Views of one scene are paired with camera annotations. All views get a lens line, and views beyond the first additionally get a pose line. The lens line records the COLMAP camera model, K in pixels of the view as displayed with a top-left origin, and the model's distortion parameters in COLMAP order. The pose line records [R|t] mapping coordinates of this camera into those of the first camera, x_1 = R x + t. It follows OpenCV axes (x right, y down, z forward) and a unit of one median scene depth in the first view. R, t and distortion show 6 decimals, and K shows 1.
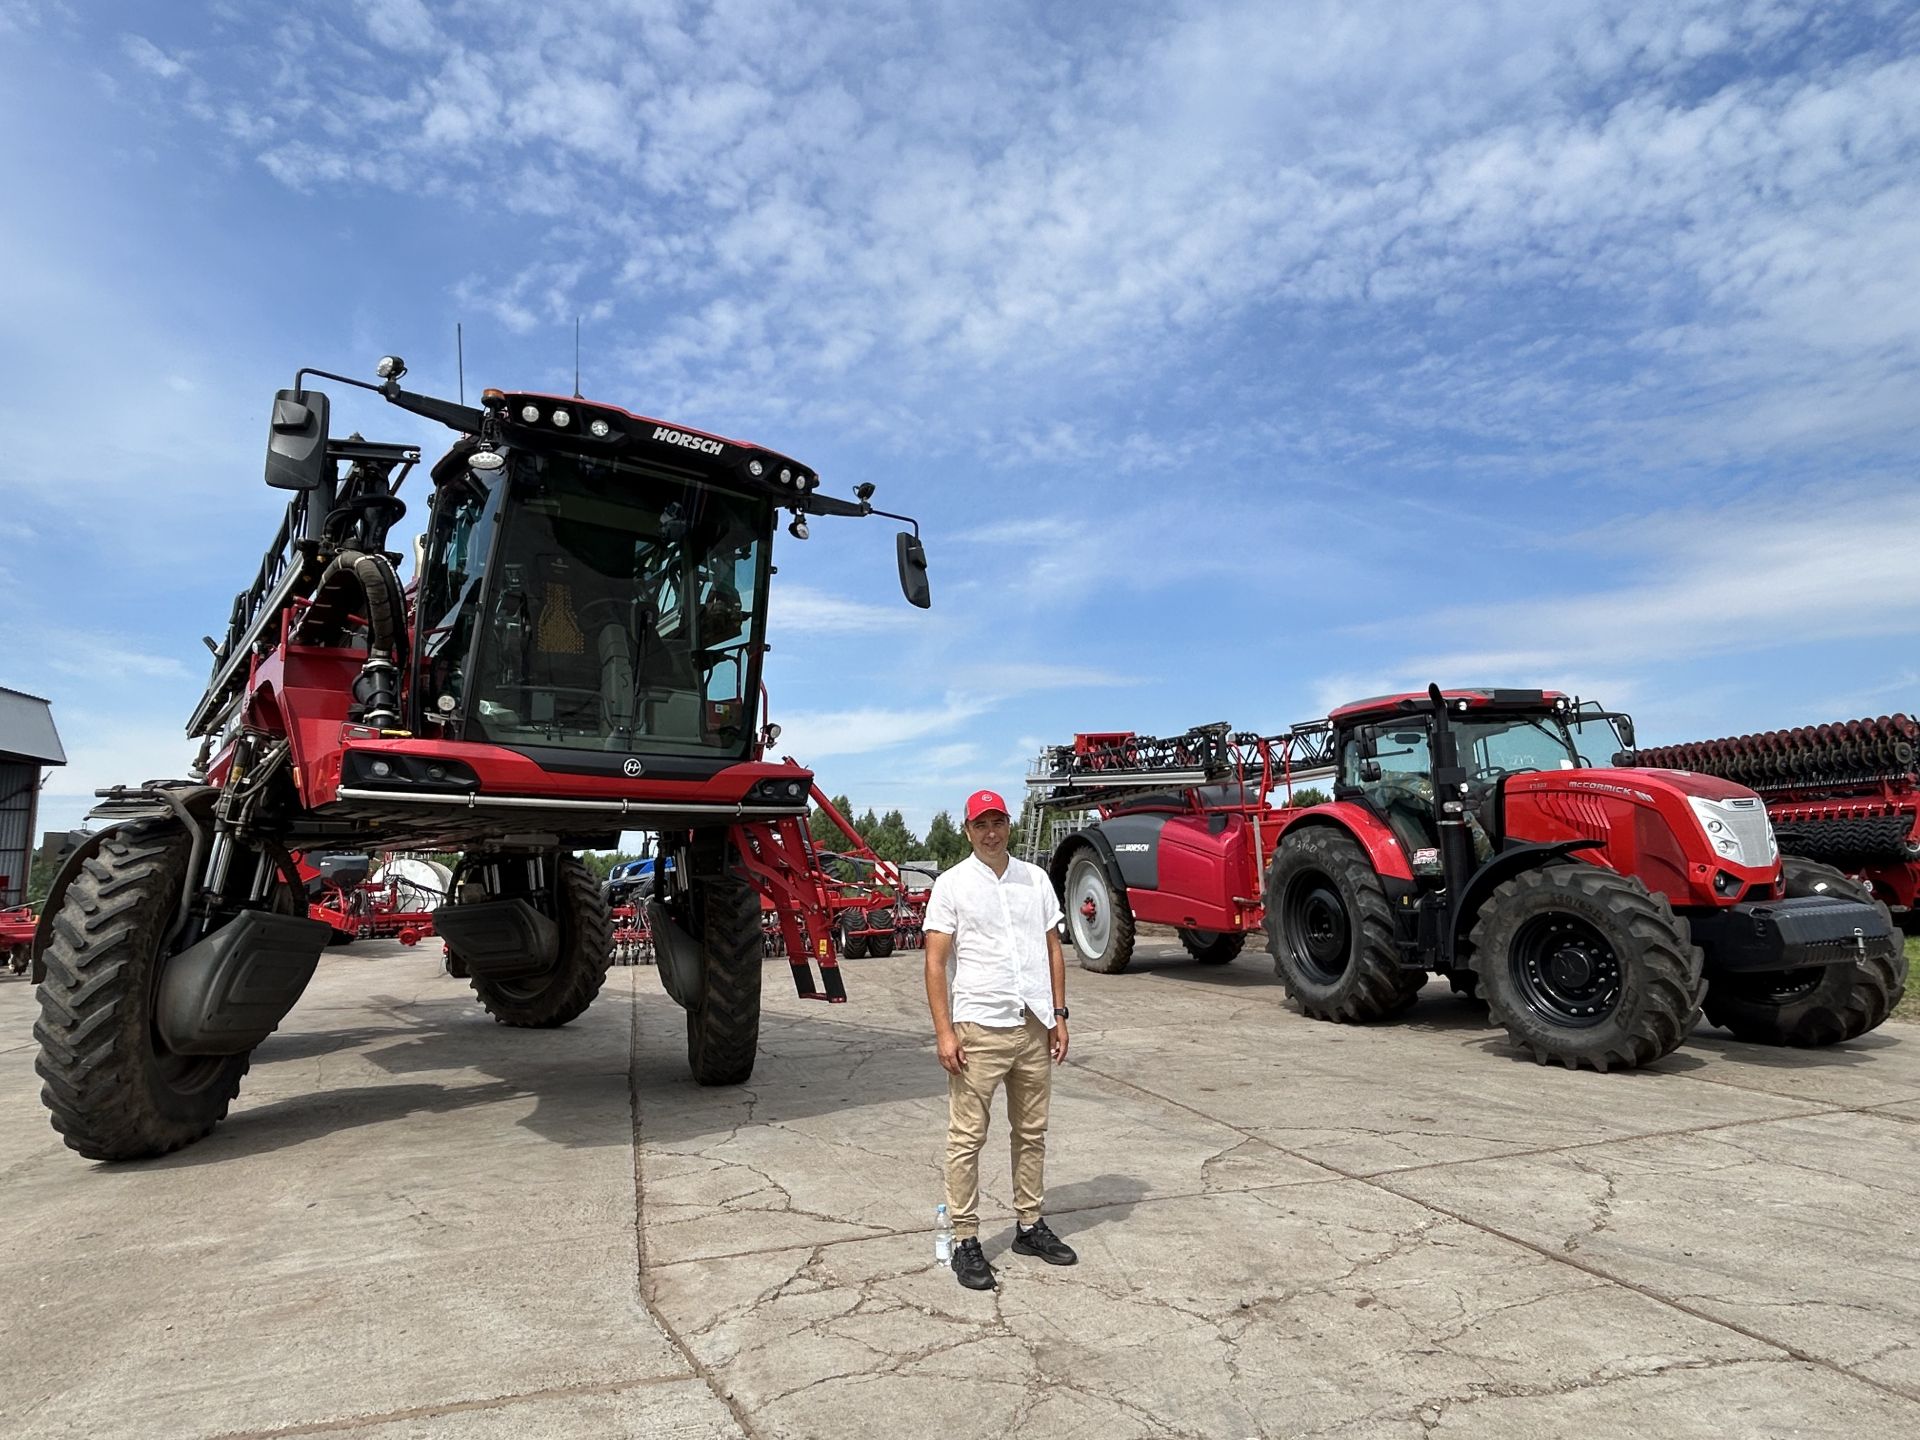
lens RADIAL K [[1088.1, 0, 950.9], [0, 1088.1, 720.7], [0, 0, 1]] dist [-0.012277, 0.007284]
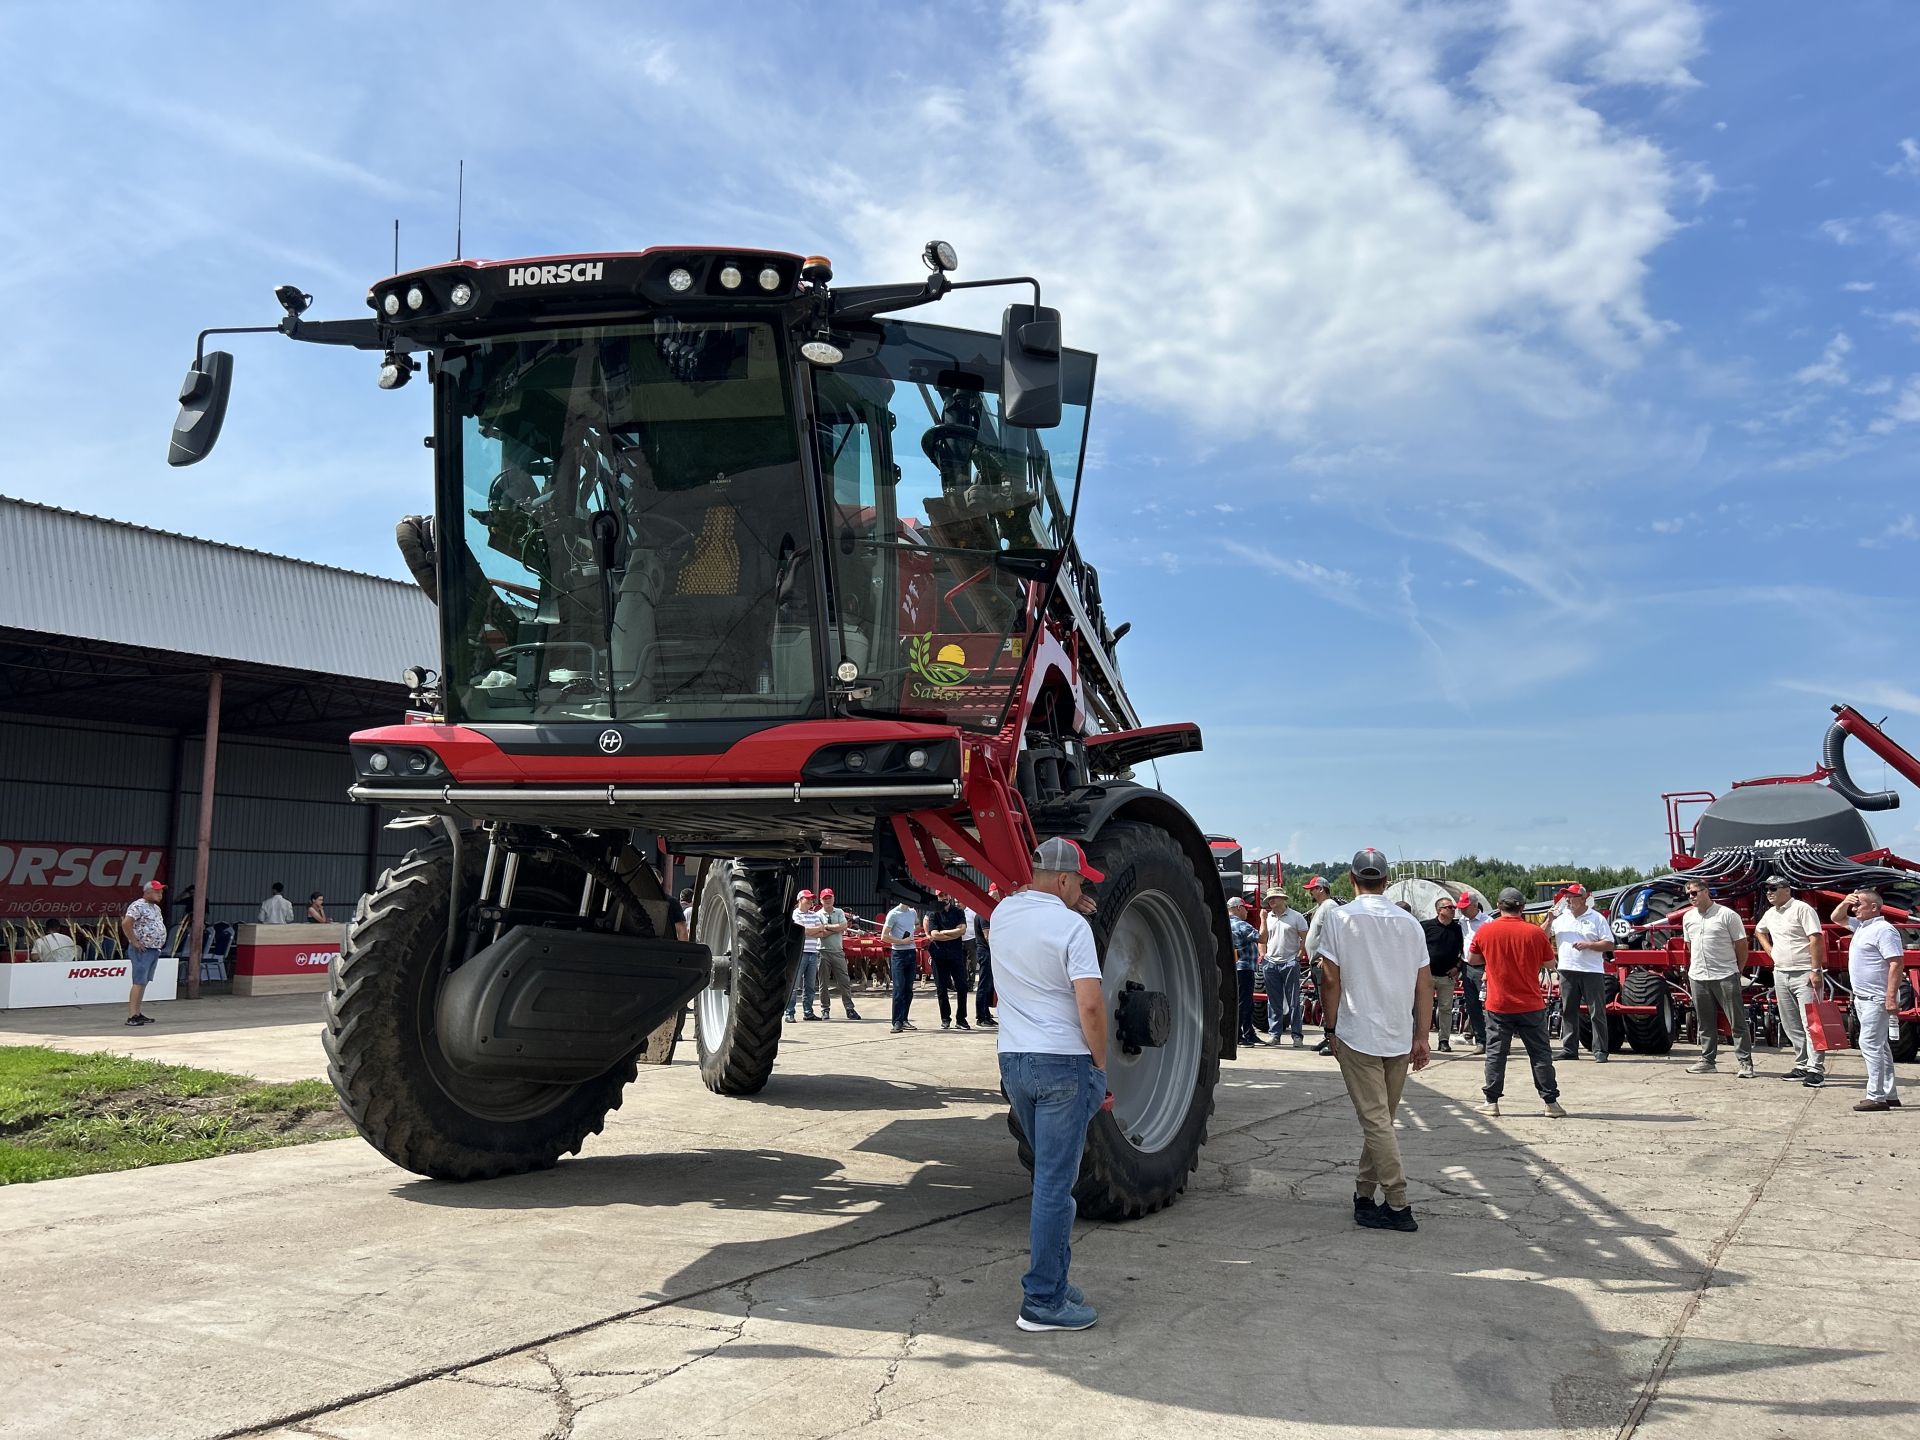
lens RADIAL K [[1453.3, 0, 958.0], [0, 1453.3, 706.4], [0, 0, 1]] dist [0.051160, -0.055419]
pose [[0.643041, -0.087521, -0.760815, 0.620096], [0.093575, 0.994984, -0.035369, 0.079498], [0.760094, -0.048450, 0.648005, 0.564706]]
